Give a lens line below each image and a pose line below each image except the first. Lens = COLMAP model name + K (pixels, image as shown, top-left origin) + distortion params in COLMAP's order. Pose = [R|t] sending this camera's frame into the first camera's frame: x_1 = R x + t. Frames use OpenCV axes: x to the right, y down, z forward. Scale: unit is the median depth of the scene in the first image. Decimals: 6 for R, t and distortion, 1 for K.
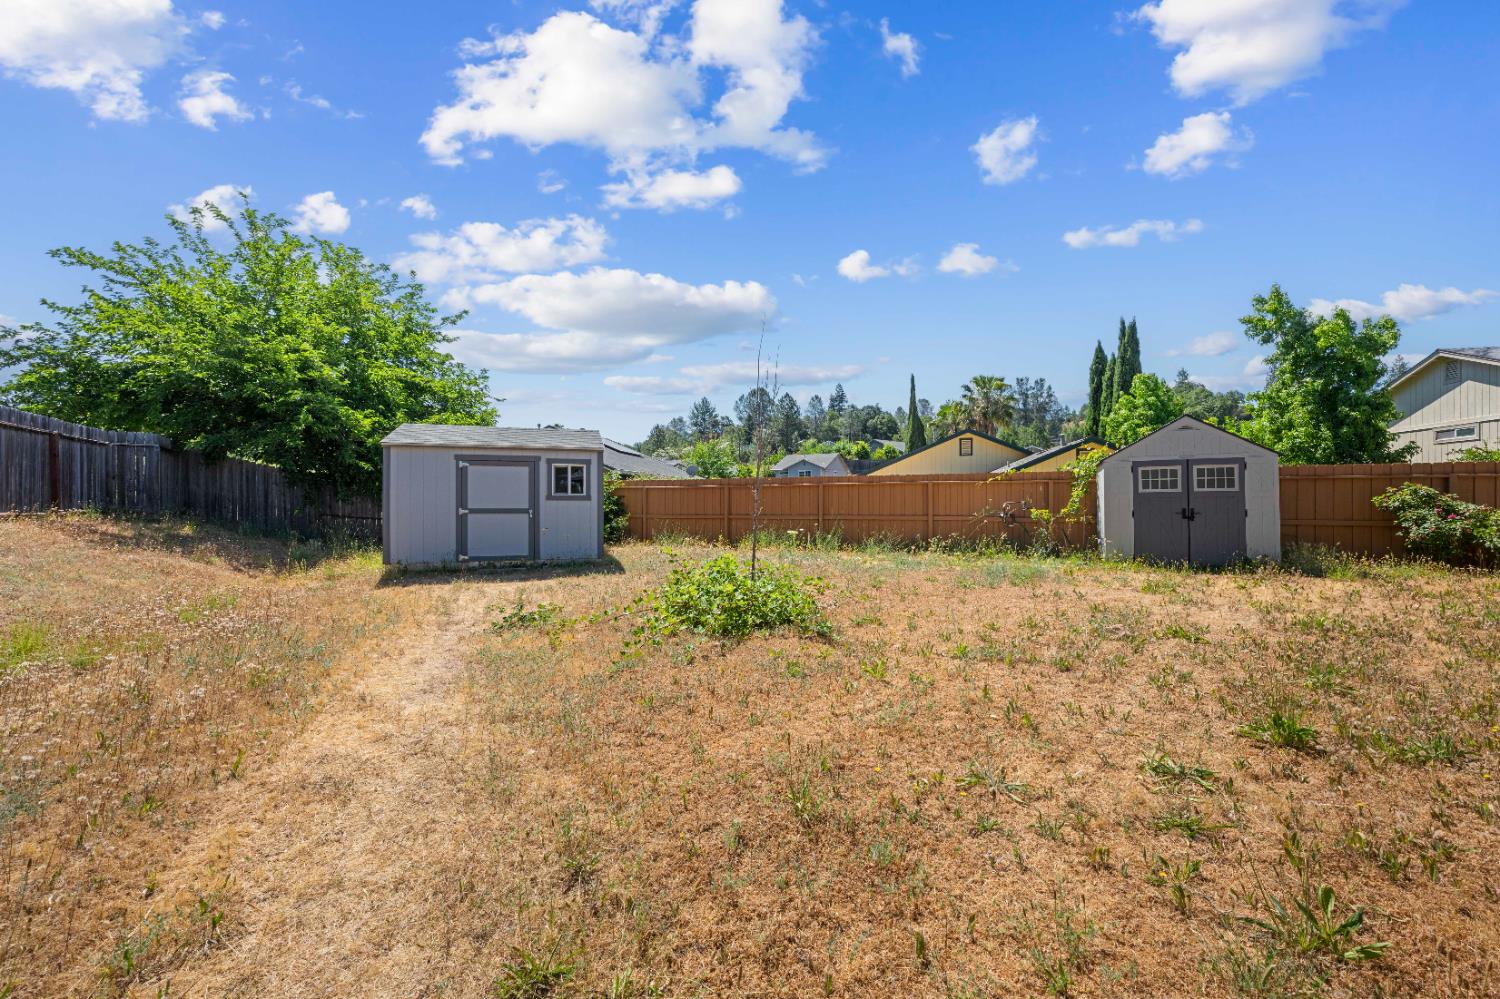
lens RADIAL K [[593.7, 0, 745.7], [0, 593.7, 509.7], [0, 0, 1]] dist [-0.003067, -0.000033]
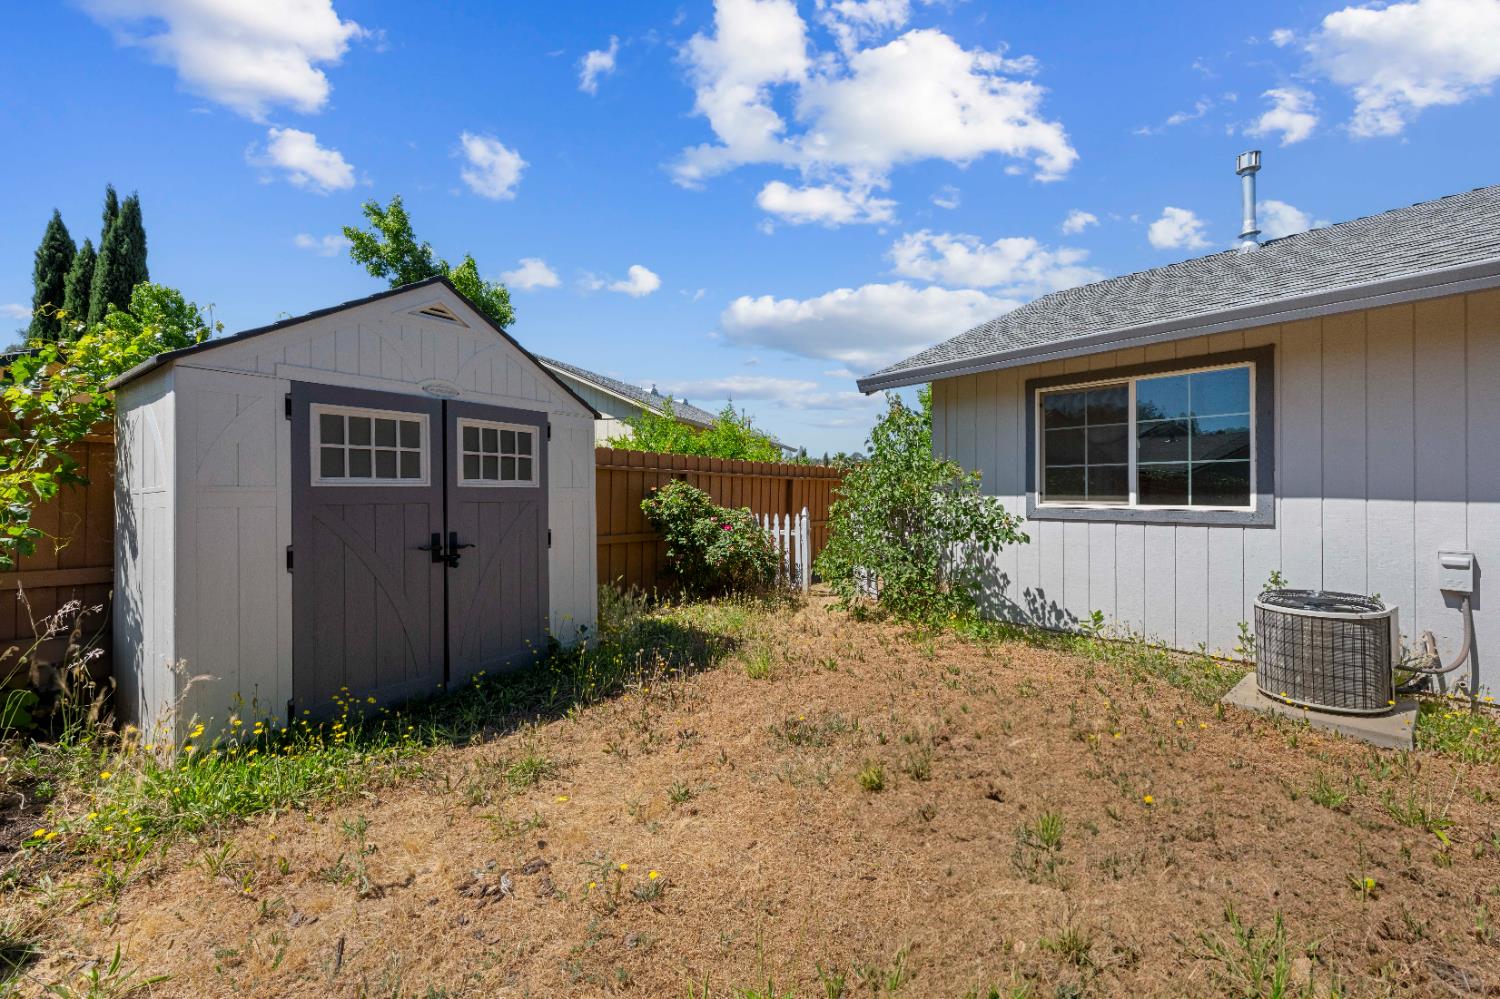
lens RADIAL K [[593.7, 0, 763.5], [0, 593.7, 489.5], [0, 0, 1]] dist [-0.003067, -0.000033]
pose [[0.145101, 0.011456, 0.989350, 0.351642], [-0.000862, 0.999934, -0.011452, -0.021366], [-0.989416, 0.000809, 0.145101, 0.642605]]
